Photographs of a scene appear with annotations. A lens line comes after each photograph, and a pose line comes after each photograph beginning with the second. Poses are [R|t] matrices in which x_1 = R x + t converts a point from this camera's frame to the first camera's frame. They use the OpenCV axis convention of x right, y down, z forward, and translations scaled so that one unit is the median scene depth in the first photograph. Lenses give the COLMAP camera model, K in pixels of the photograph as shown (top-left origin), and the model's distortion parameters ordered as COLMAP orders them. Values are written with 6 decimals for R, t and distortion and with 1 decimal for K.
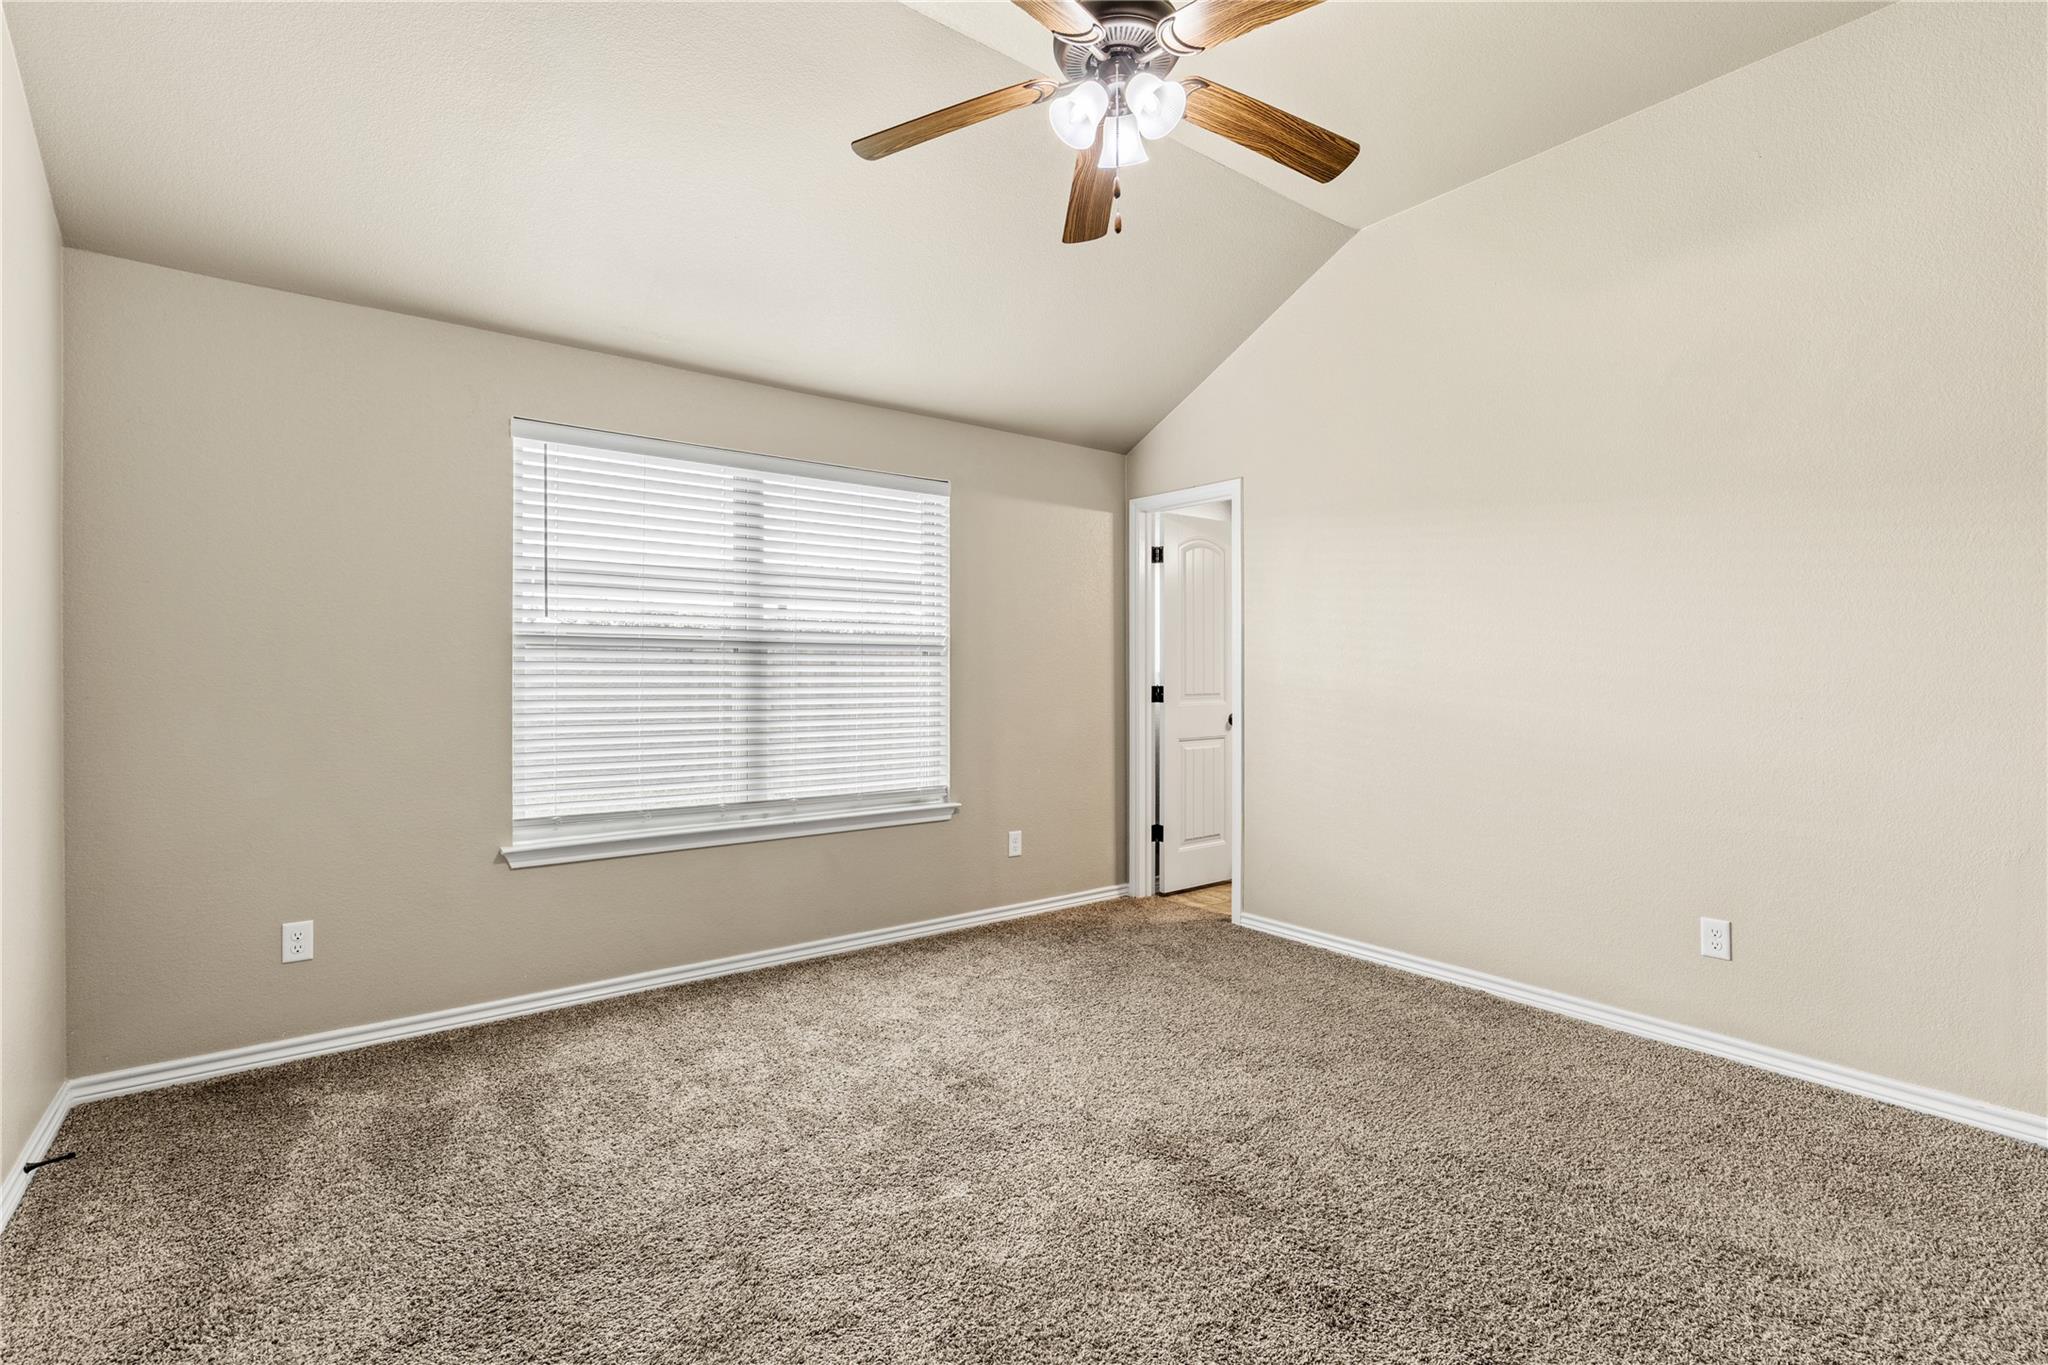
lens RADIAL K [[917.6, 0, 1024.1], [0, 917.6, 675.3], [0, 0, 1]] dist [-0.003330, 0.000653]
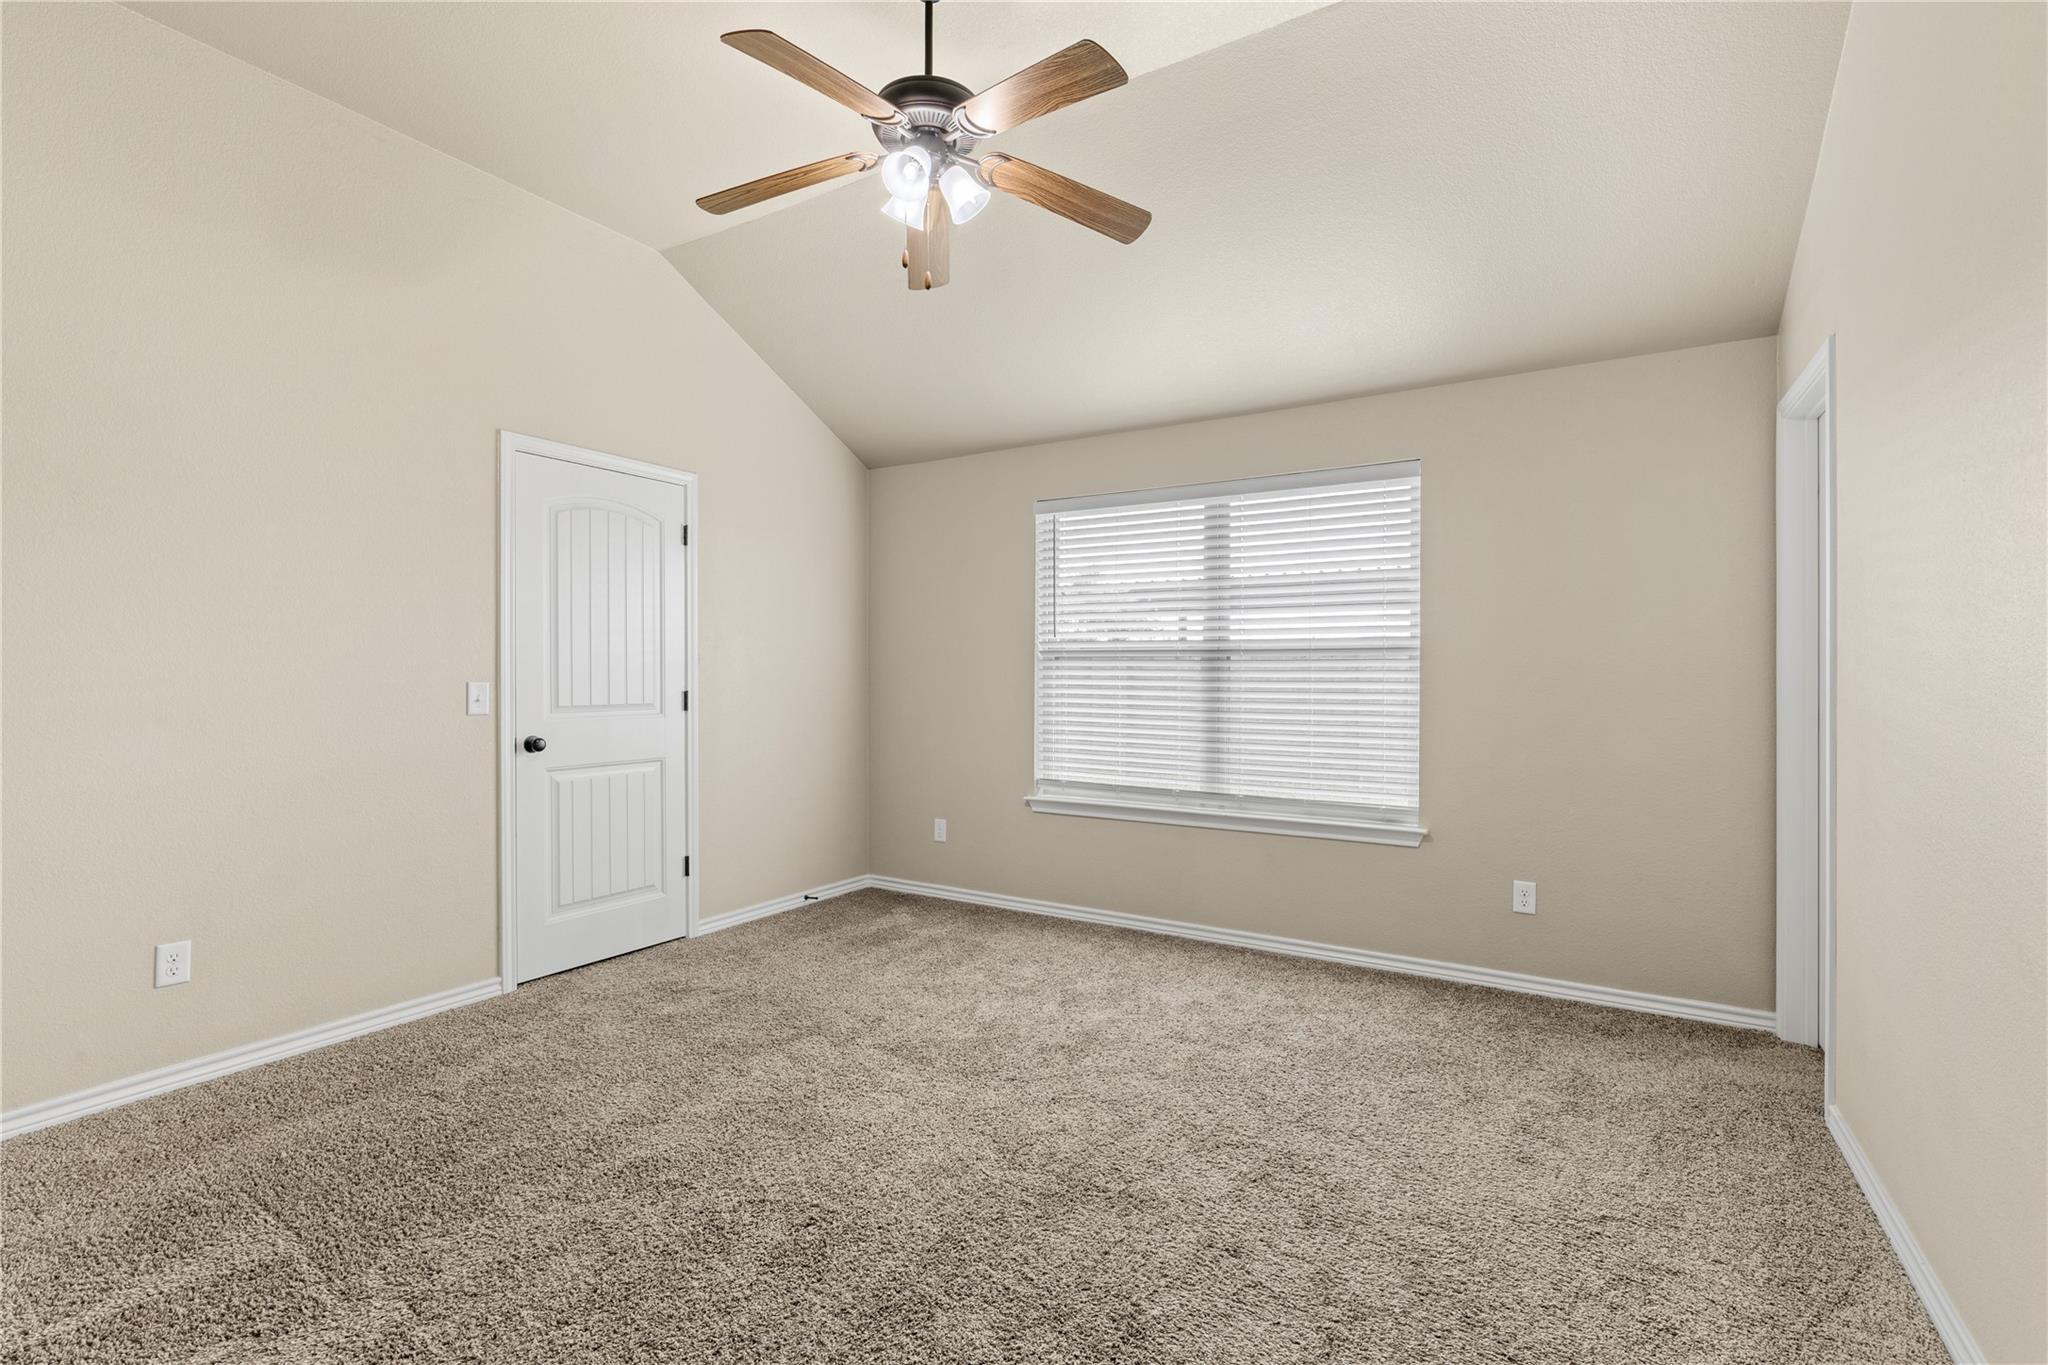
lens RADIAL K [[917.6, 0, 1024.1], [0, 917.6, 675.3], [0, 0, 1]] dist [-0.003330, 0.000653]
pose [[0.369011, 0.003870, -0.929417, 0.747303], [-0.003059, 0.999991, 0.002949, -0.009741], [0.929420, 0.001755, 0.369020, 0.417363]]
